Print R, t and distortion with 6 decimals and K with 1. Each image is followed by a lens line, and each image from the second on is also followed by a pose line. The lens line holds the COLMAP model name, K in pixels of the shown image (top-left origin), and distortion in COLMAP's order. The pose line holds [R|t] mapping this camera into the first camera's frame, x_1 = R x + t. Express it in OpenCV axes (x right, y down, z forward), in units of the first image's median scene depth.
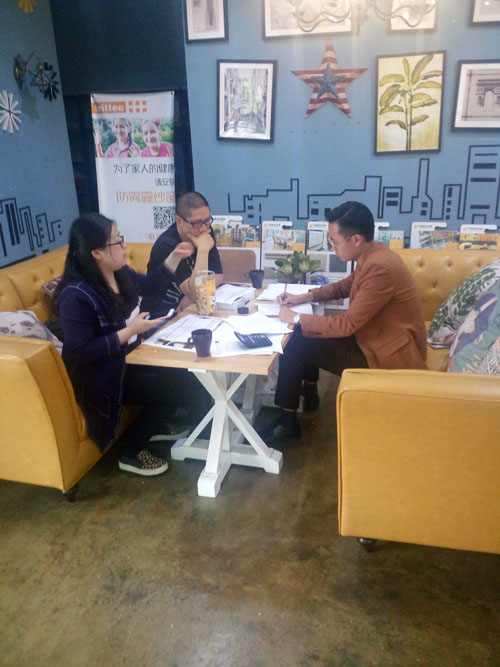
lens RADIAL K [[547.8, 0, 254.1], [0, 547.8, 336.0], [0, 0, 1]] dist [0.169700, -0.386010]
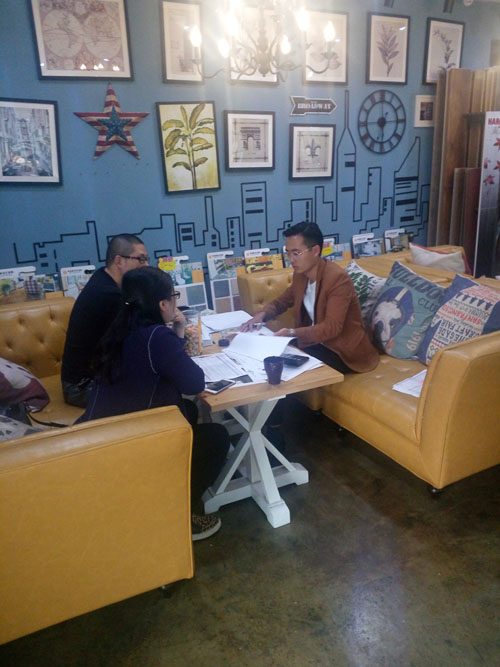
lens RADIAL K [[547.8, 0, 254.1], [0, 547.8, 336.0], [0, 0, 1]] dist [0.169700, -0.386010]
pose [[0.755427, -0.200429, 0.623825, -0.370793], [0.246831, 0.968979, 0.012421, -0.036174], [-0.606963, 0.144596, 0.781465, 0.114136]]
